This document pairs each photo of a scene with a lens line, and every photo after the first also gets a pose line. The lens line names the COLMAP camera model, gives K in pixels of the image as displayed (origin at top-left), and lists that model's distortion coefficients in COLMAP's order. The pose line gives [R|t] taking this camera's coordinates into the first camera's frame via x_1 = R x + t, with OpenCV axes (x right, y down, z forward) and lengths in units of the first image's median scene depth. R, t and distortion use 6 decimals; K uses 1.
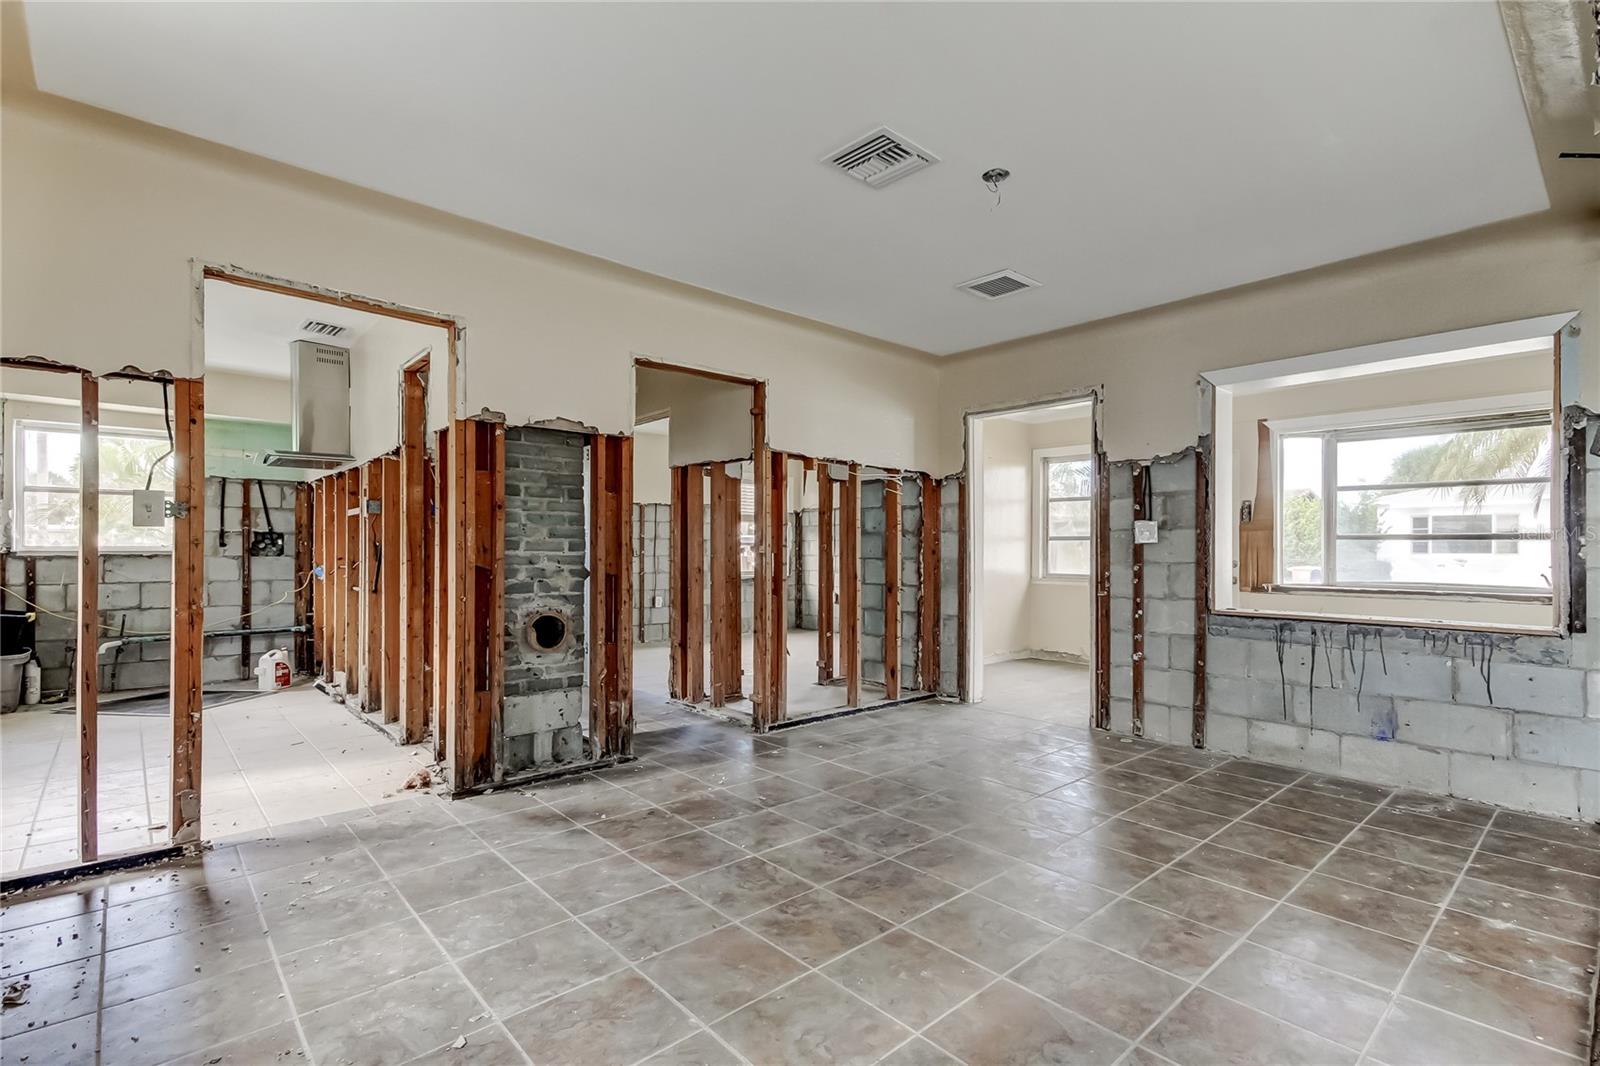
lens RADIAL K [[743.0, 0, 807.4], [0, 743.0, 545.0], [0, 0, 1]] dist [0.017383, 0.000330]
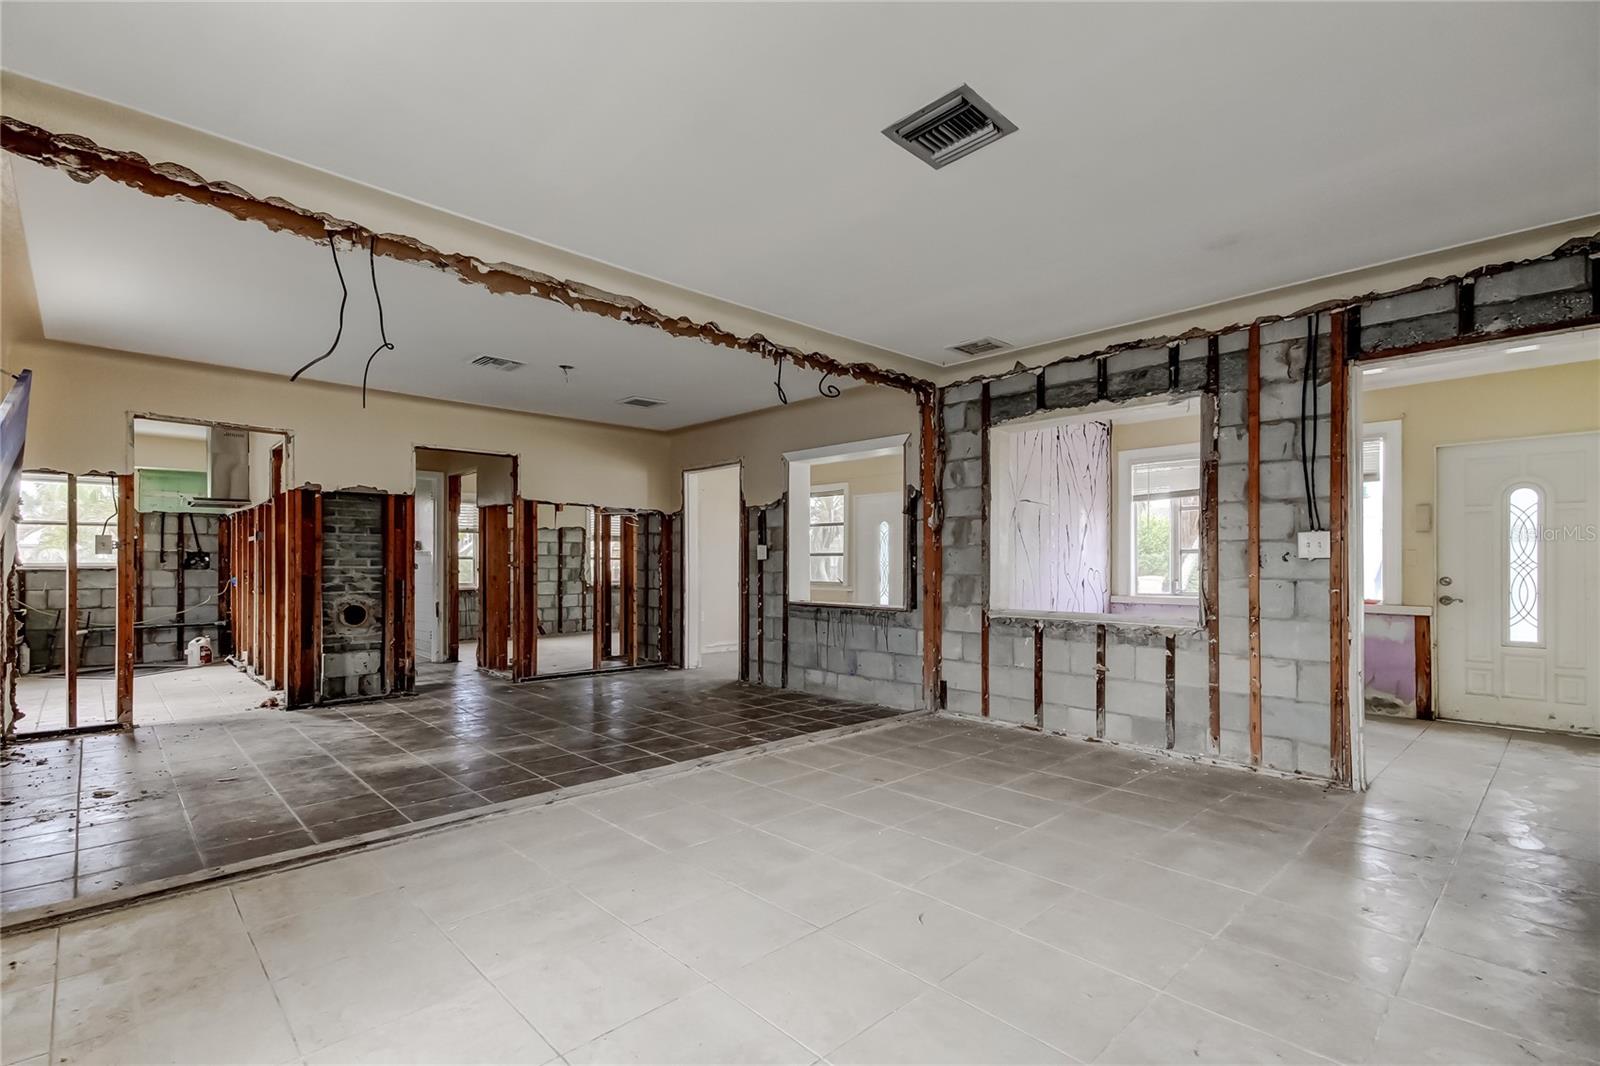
lens RADIAL K [[740.3, 0, 806.1], [0, 740.3, 555.6], [0, 0, 1]] dist [0.013393, -0.000925]
pose [[0.999593, -0.002341, 0.028417, 0.404182], [0.002396, 0.999995, -0.001904, -0.006037], [-0.028412, 0.001971, 0.999594, -0.449515]]
